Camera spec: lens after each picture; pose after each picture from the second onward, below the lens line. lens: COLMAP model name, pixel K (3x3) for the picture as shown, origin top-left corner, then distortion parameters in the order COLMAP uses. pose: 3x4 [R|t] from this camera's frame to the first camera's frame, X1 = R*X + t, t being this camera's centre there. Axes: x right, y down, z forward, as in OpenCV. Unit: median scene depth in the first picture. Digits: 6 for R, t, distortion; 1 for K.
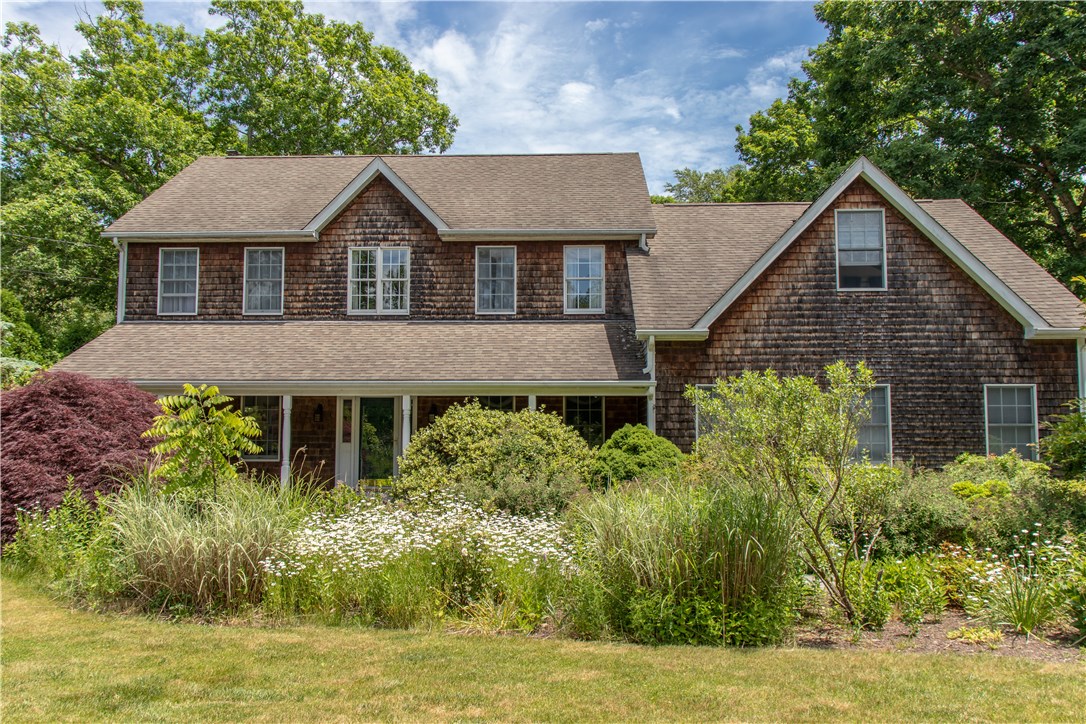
lens RADIAL K [[891.0, 0, 539.2], [0, 891.0, 360.5], [0, 0, 1]] dist [0.004314, 0.000112]
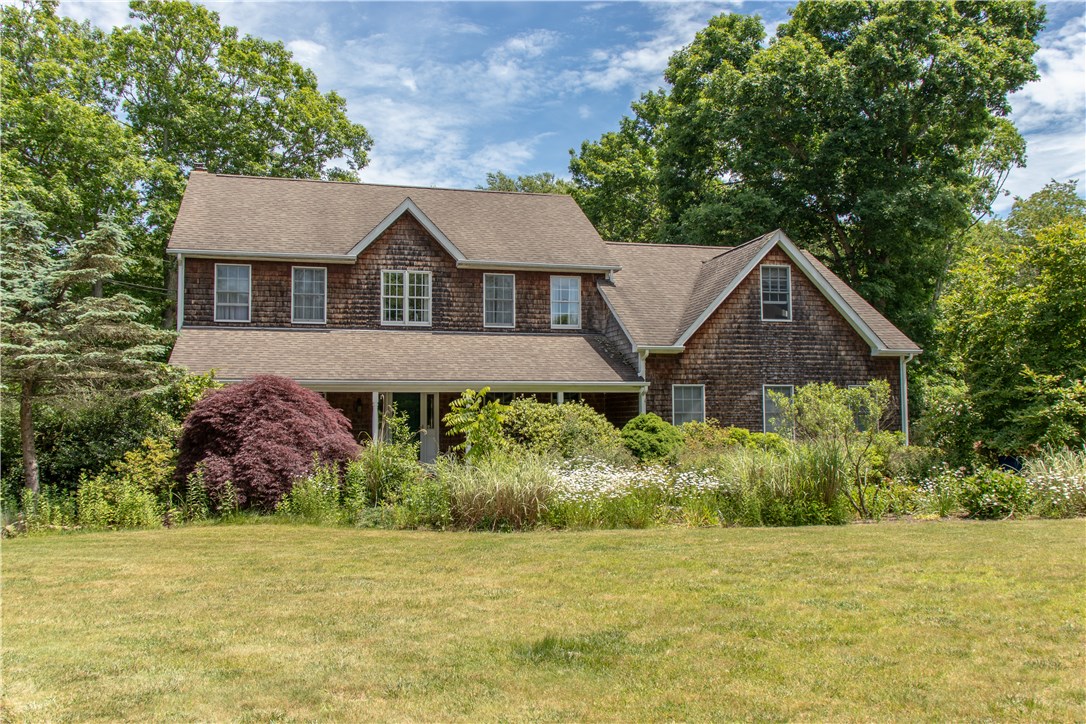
lens RADIAL K [[935.9, 0, 543.0], [0, 935.9, 362.0], [0, 0, 1]] dist [0.001542, -0.002930]
pose [[0.953636, 0.010963, 0.300761, -0.390902], [-0.015700, 0.999788, 0.013337, -0.021342], [-0.300551, -0.017441, 0.953606, -0.297482]]
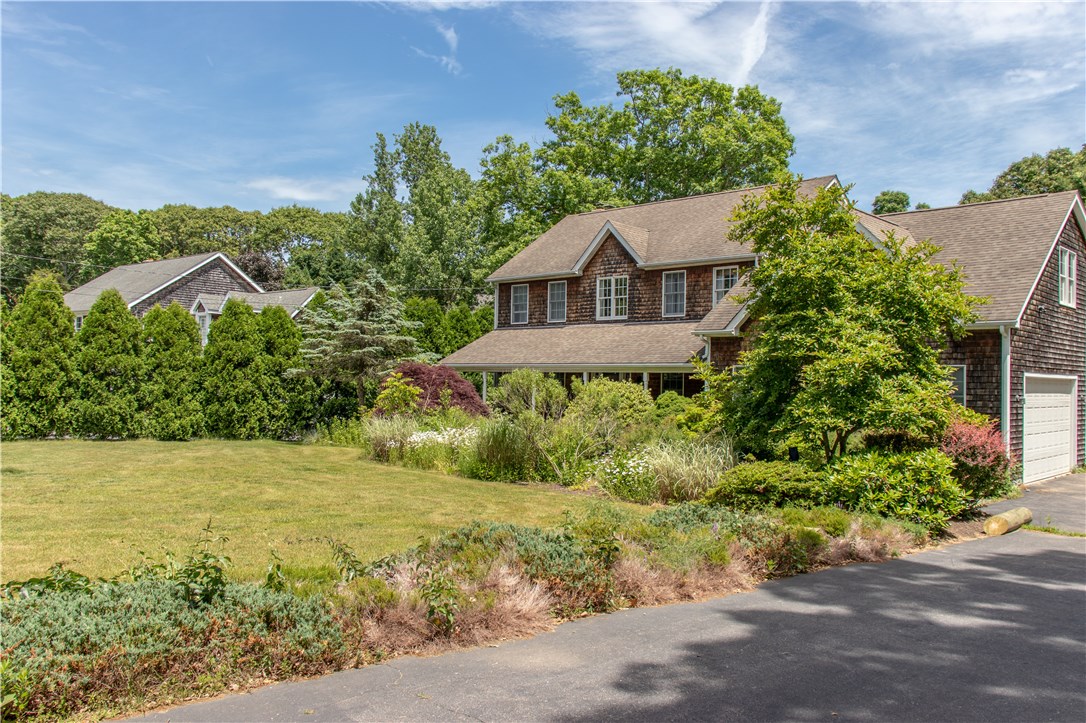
lens RADIAL K [[891.0, 0, 539.2], [0, 891.0, 360.0], [0, 0, 1]] dist [0.004314, 0.000112]
pose [[0.762822, -0.007058, -0.646569, 0.751605], [0.038232, 0.998683, 0.034205, -0.039039], [0.645477, -0.050812, 0.762088, -0.301920]]
